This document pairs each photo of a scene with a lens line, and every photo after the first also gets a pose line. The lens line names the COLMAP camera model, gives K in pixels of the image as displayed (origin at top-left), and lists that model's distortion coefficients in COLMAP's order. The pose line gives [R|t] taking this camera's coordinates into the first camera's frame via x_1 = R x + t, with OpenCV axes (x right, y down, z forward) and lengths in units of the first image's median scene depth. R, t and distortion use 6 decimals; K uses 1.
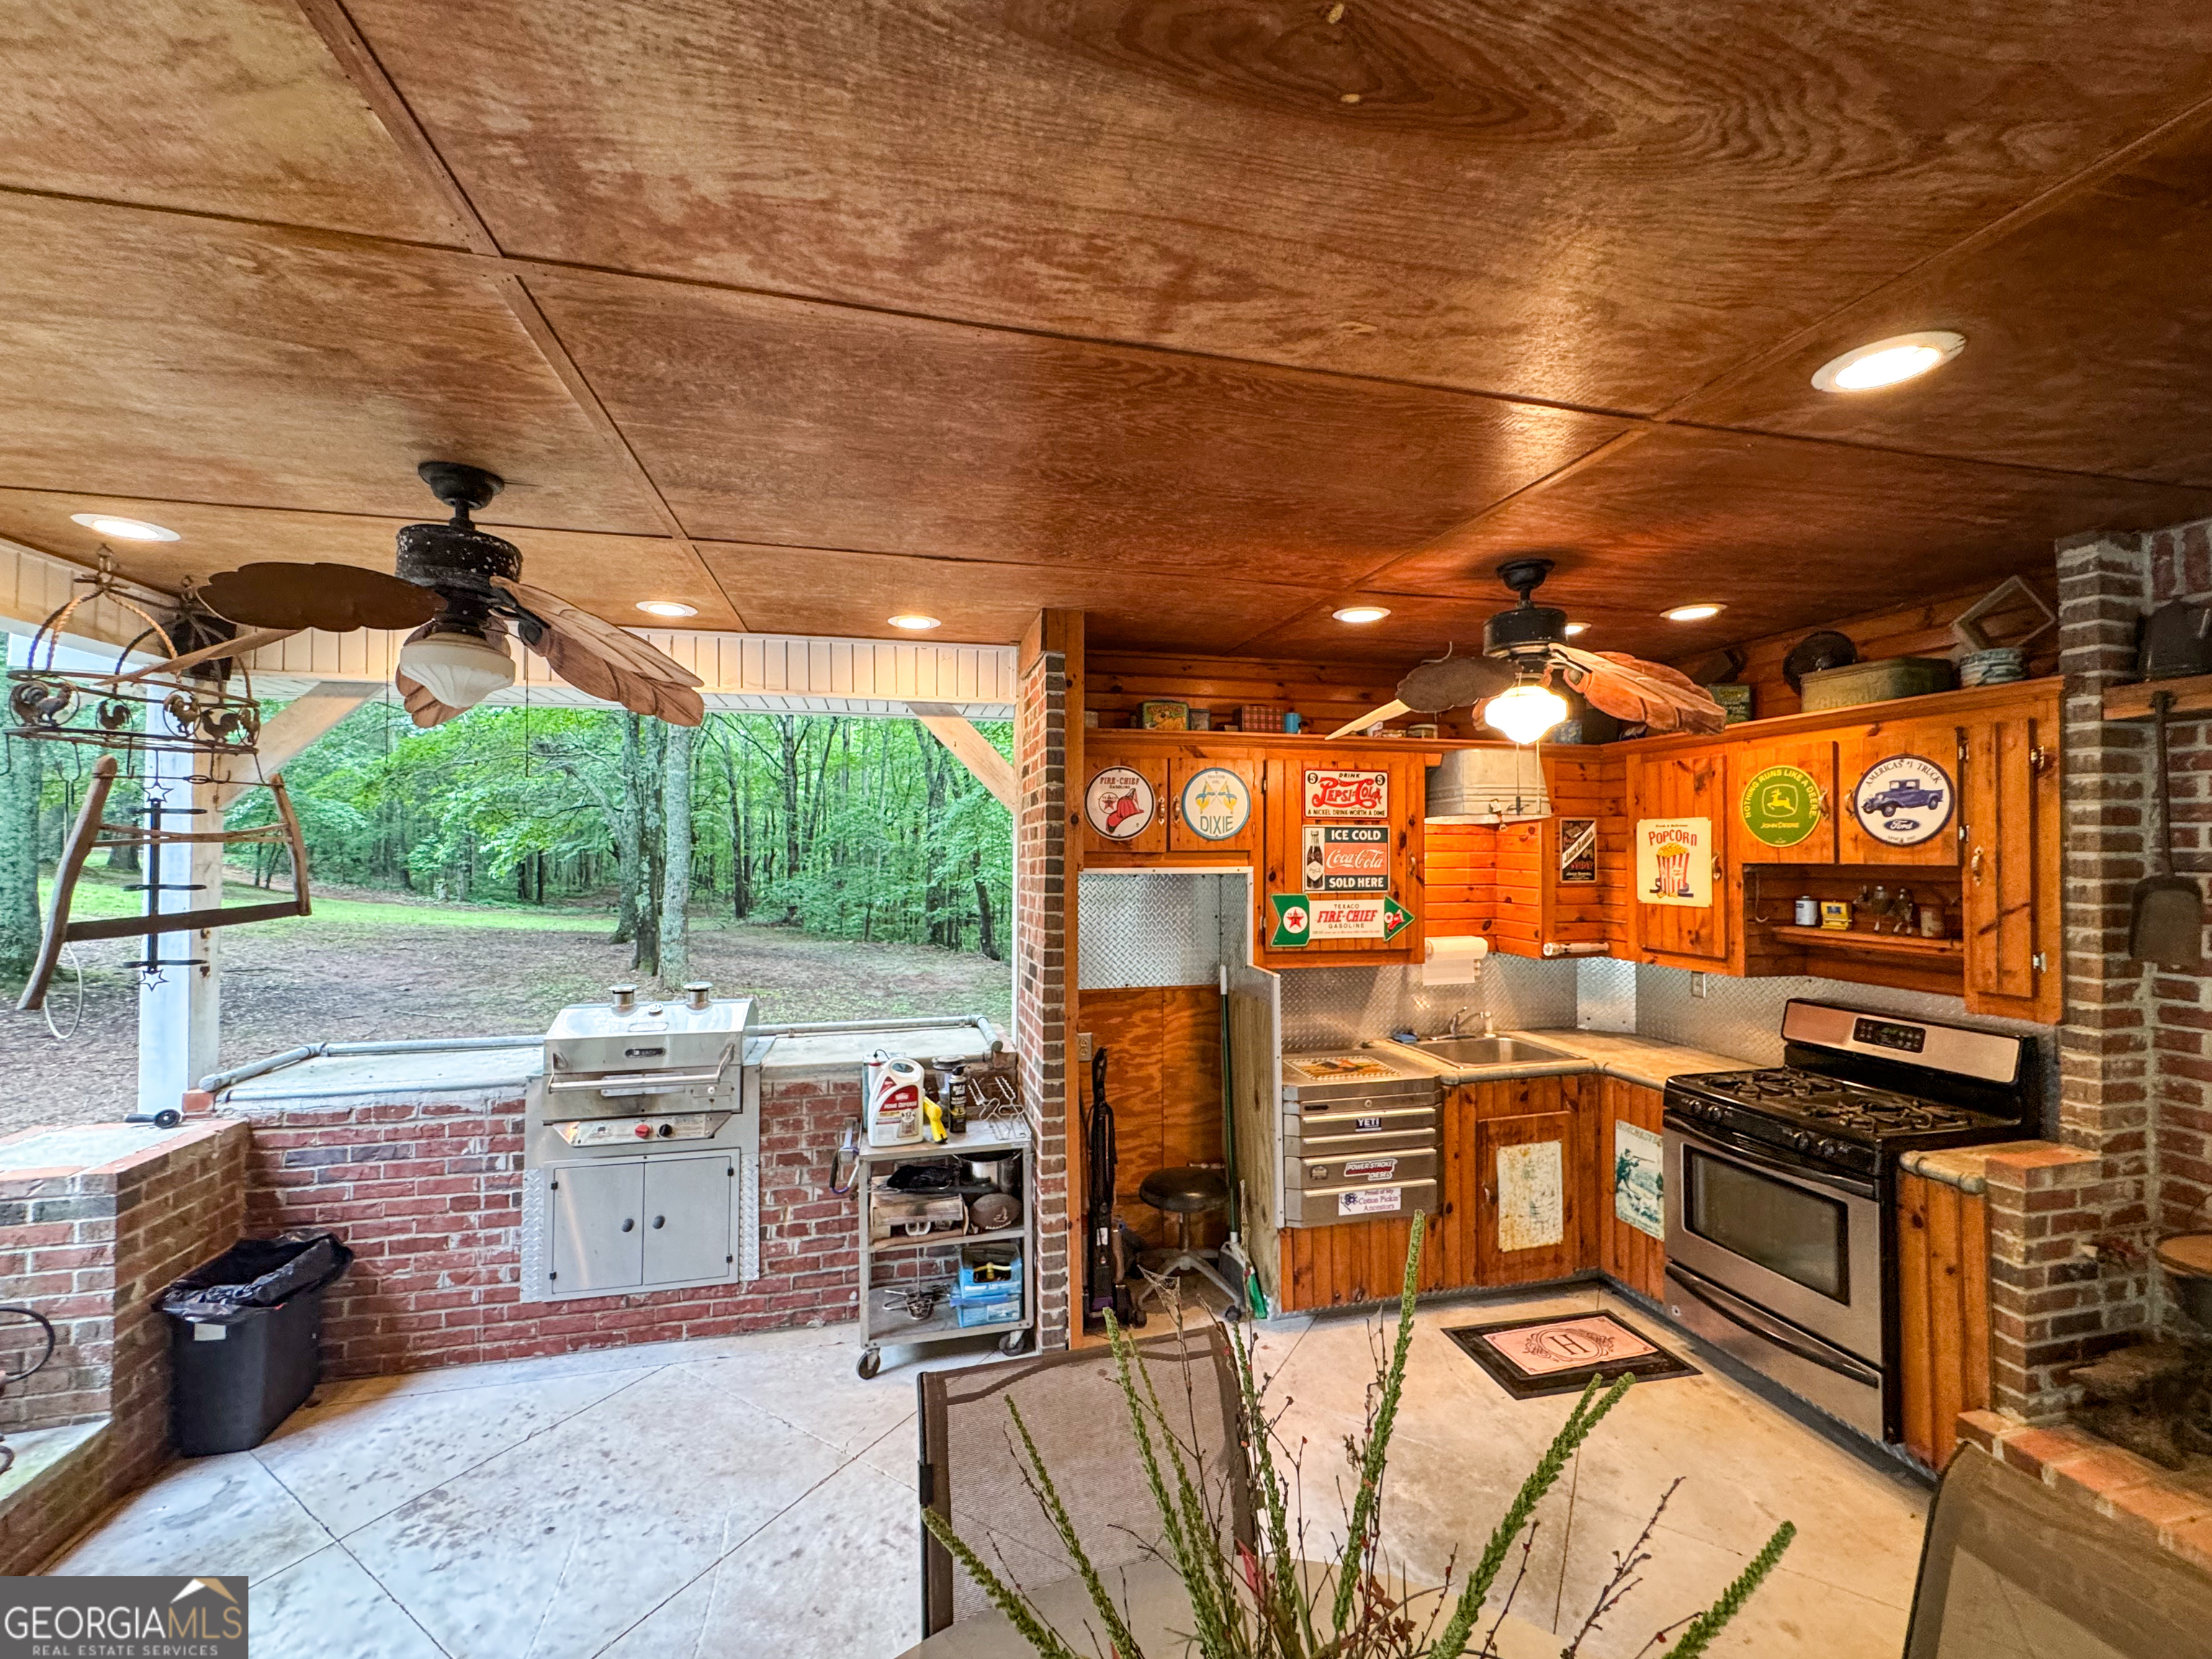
lens RADIAL K [[885.2, 0, 1106.0], [0, 885.2, 829.5], [0, 0, 1]] dist [-0.002626, -0.000578]
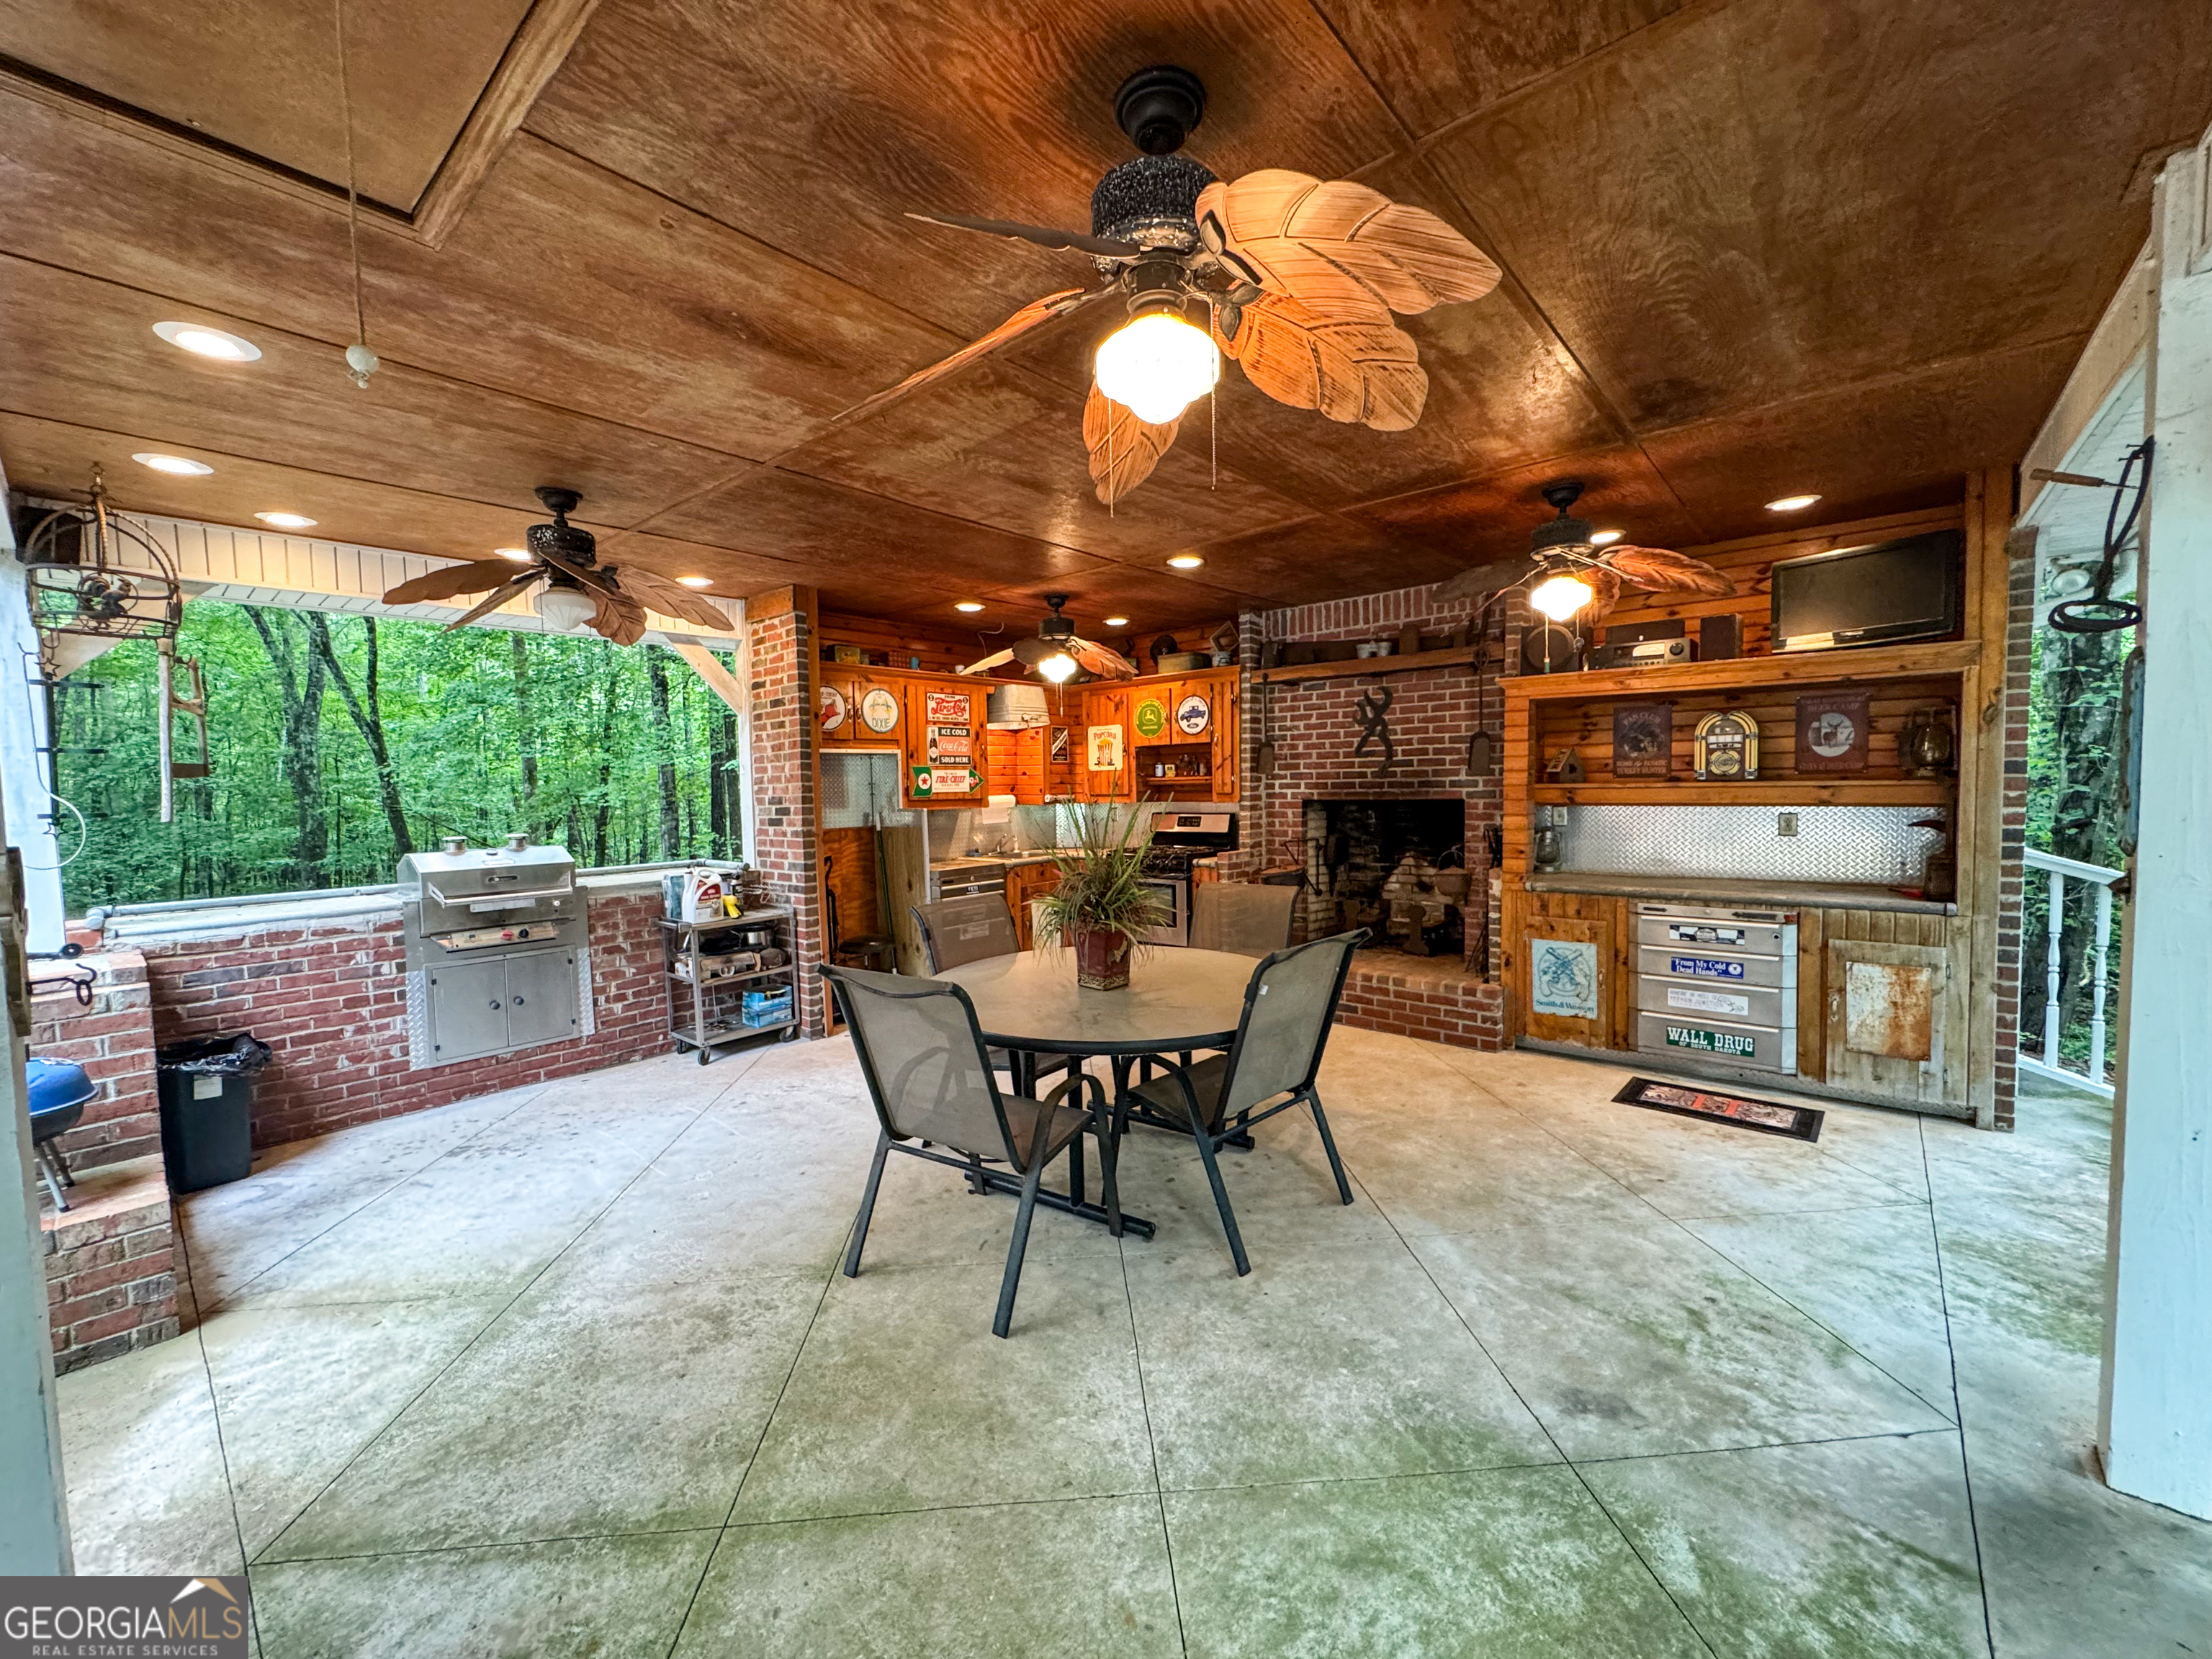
lens RADIAL K [[883.7, 0, 1104.7], [0, 883.7, 830.0], [0, 0, 1]] dist [-0.001495, 0.000072]
pose [[0.811853, -0.048973, 0.581805, -0.572049], [0.008798, 0.997389, 0.071678, 0.088550], [-0.583796, -0.053074, 0.810164, -0.667992]]
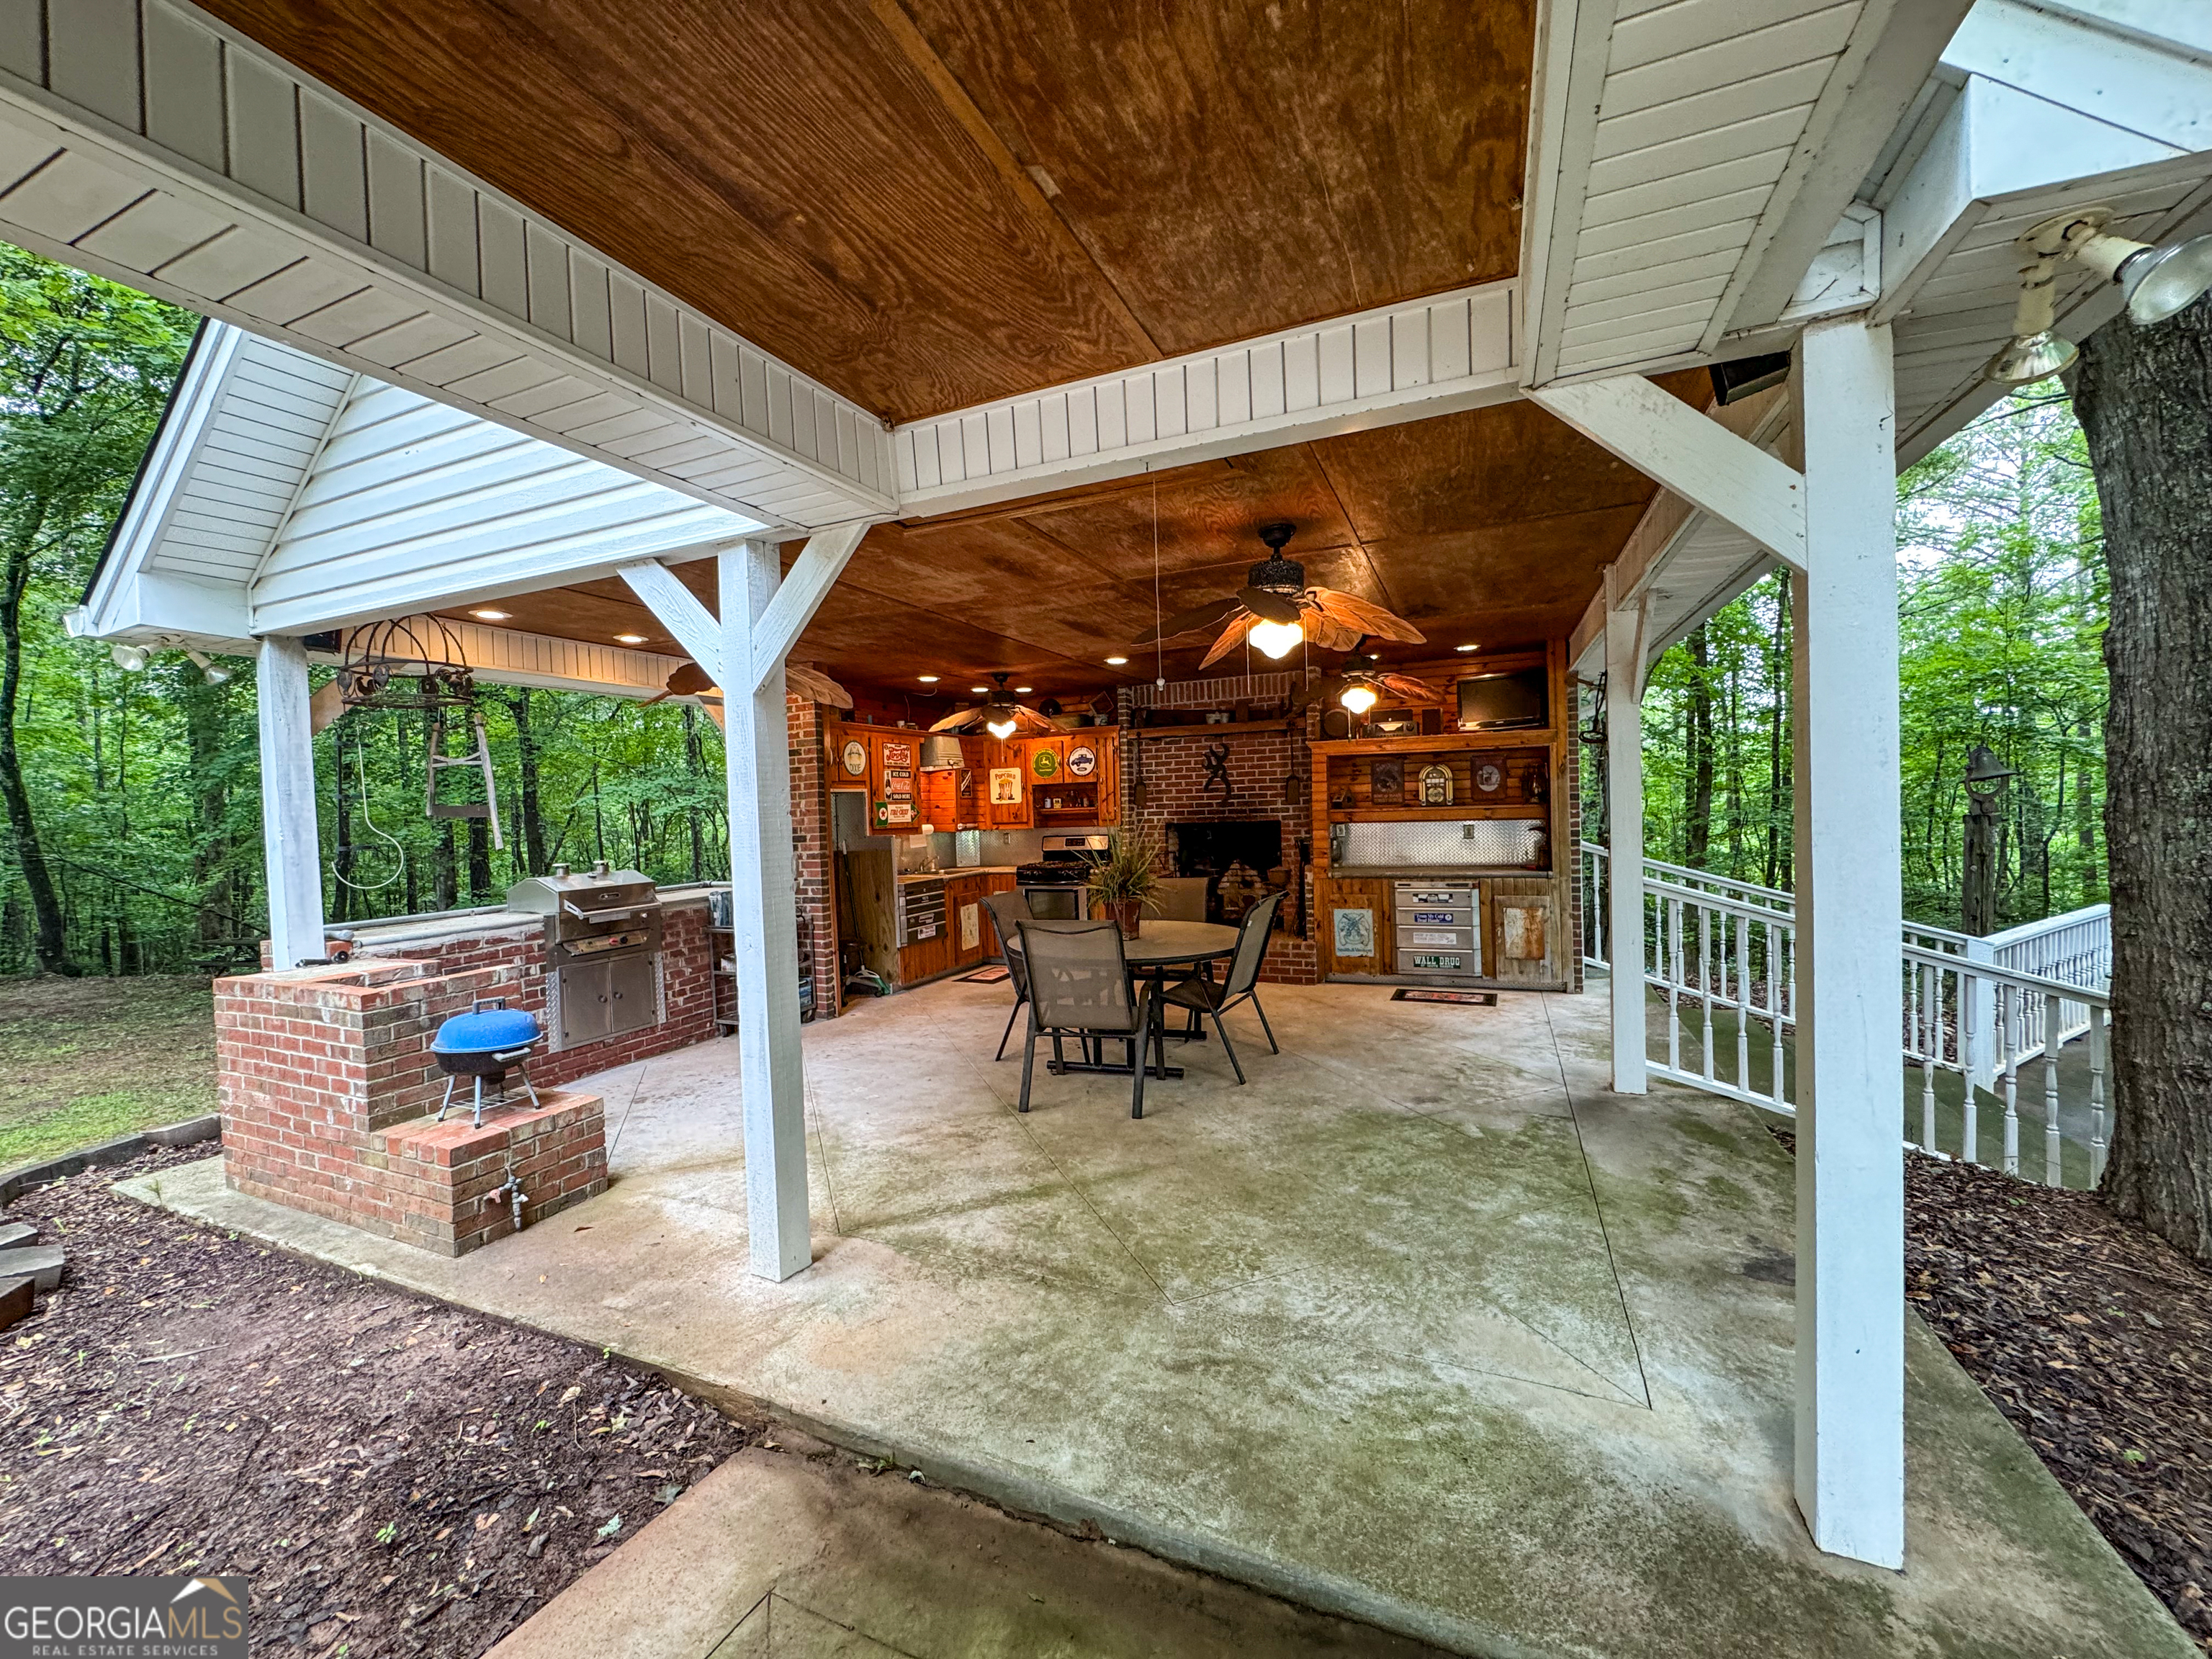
lens RADIAL K [[883.7, 0, 1104.7], [0, 883.7, 830.0], [0, 0, 1]] dist [-0.001495, 0.000072]
pose [[0.599436, -0.042212, 0.799309, -1.338370], [0.016901, 0.999053, 0.040087, 0.074652], [-0.800244, -0.010520, 0.599582, -0.798925]]
